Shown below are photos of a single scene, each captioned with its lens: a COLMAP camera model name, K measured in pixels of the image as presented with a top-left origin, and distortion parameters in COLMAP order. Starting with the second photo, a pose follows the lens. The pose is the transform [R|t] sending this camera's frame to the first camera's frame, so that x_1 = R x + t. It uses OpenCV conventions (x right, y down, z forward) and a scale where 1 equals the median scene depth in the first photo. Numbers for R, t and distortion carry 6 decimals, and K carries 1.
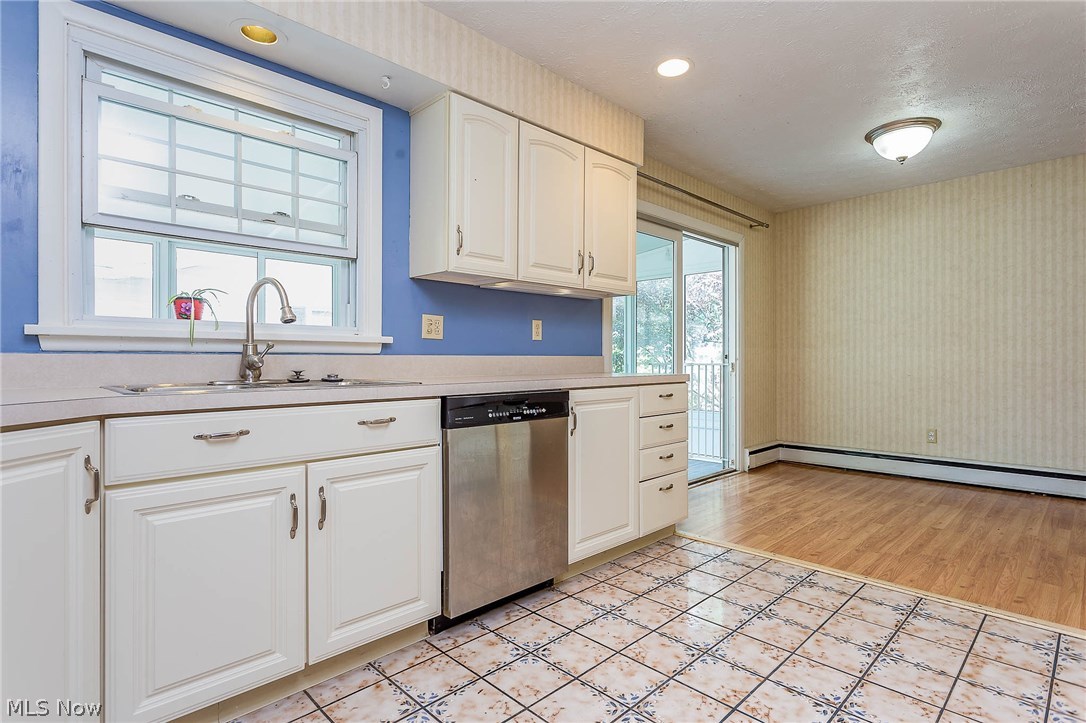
lens RADIAL K [[554.2, 0, 543.0], [0, 554.2, 361.5], [0, 0, 1]] dist [0.002297, 0.000372]
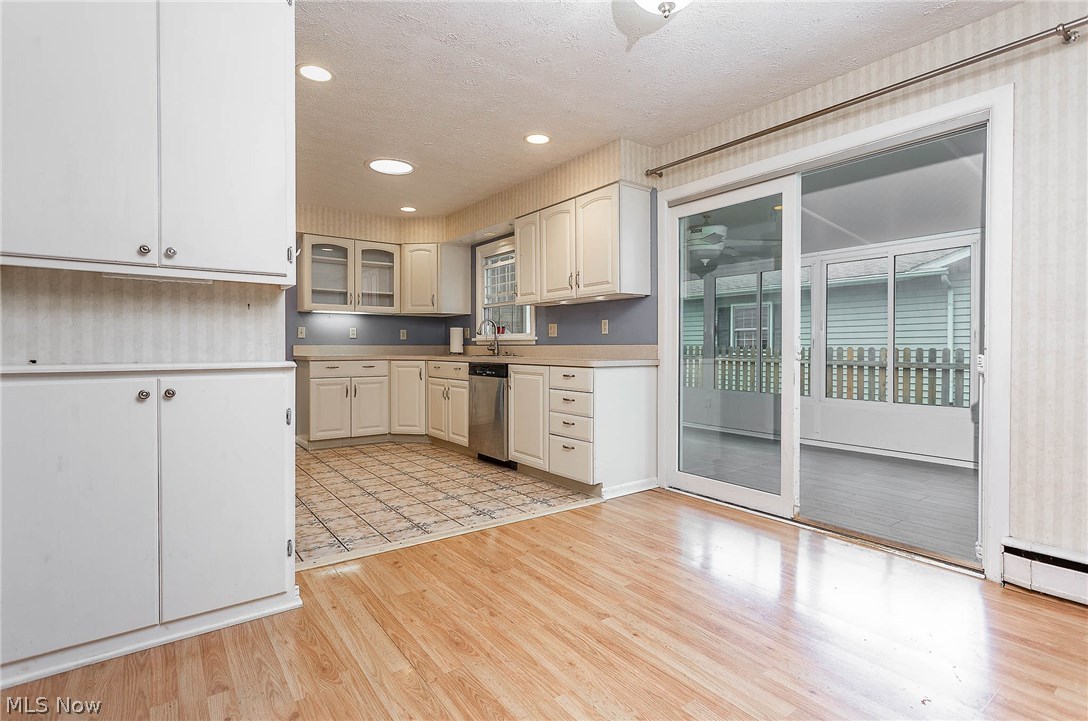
lens RADIAL K [[529.8, 0, 542.3], [0, 529.8, 352.7], [0, 0, 1]] dist [-0.001148, -0.000237]
pose [[-0.152001, 0.011516, -0.988313, 1.402596], [-0.003094, 0.999922, 0.012127, -0.006877], [0.988375, 0.004902, -0.151954, 1.092070]]
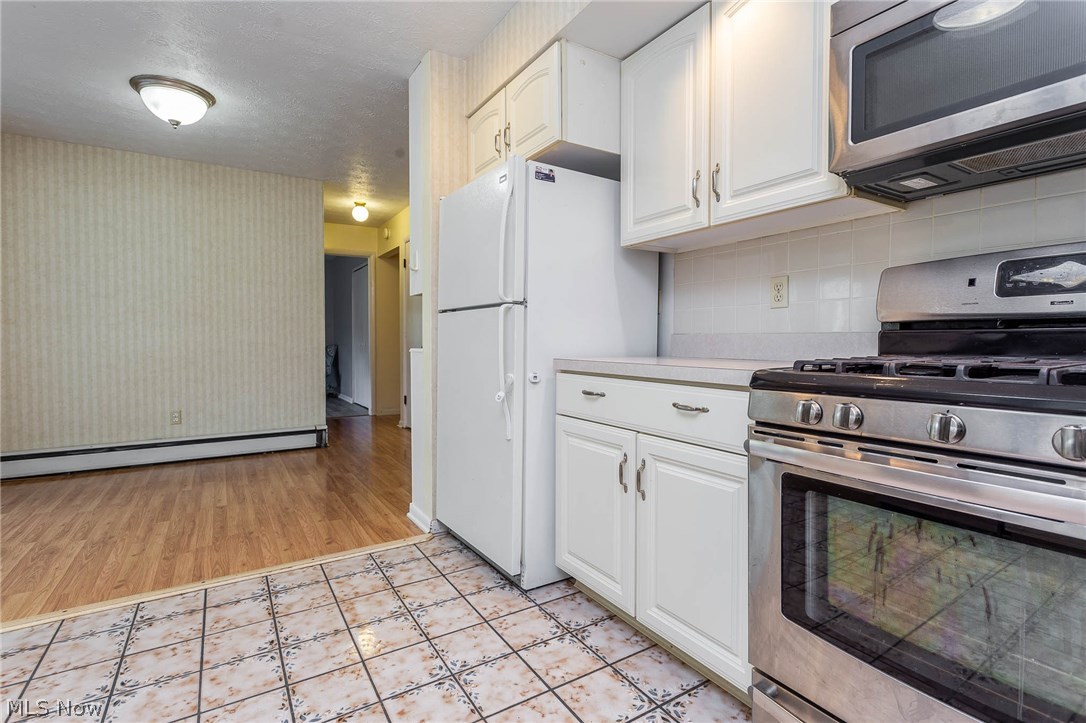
lens RADIAL K [[520.7, 0, 557.6], [0, 520.7, 354.5], [0, 0, 1]] dist [-0.000187, -0.000018]
pose [[0.201651, -0.026576, 0.979097, -0.095721], [0.002868, 0.999644, 0.026543, 0.000223], [-0.979453, -0.002544, 0.201655, 0.222392]]
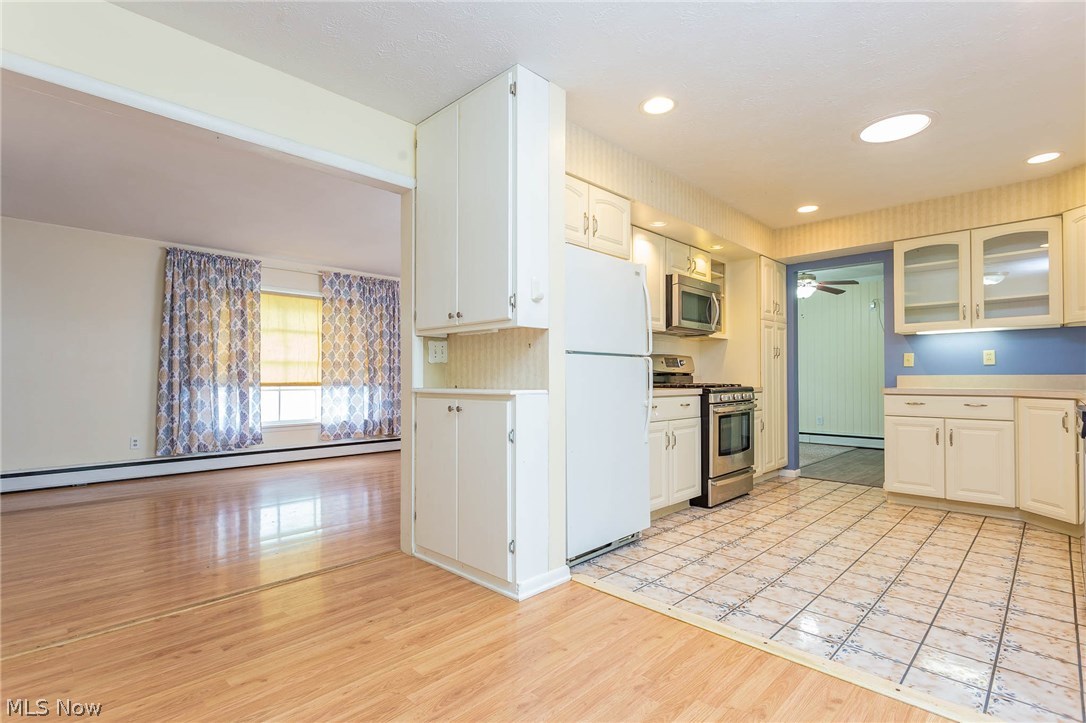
lens RADIAL K [[516.7, 0, 548.3], [0, 516.7, 370.6], [0, 0, 1]] dist [0.000018, 0.000142]
pose [[-0.999808, 0.001435, -0.019519, 0.756754], [0.001669, 0.999927, -0.011963, -0.005597], [0.019500, -0.011993, -0.999738, 1.453488]]
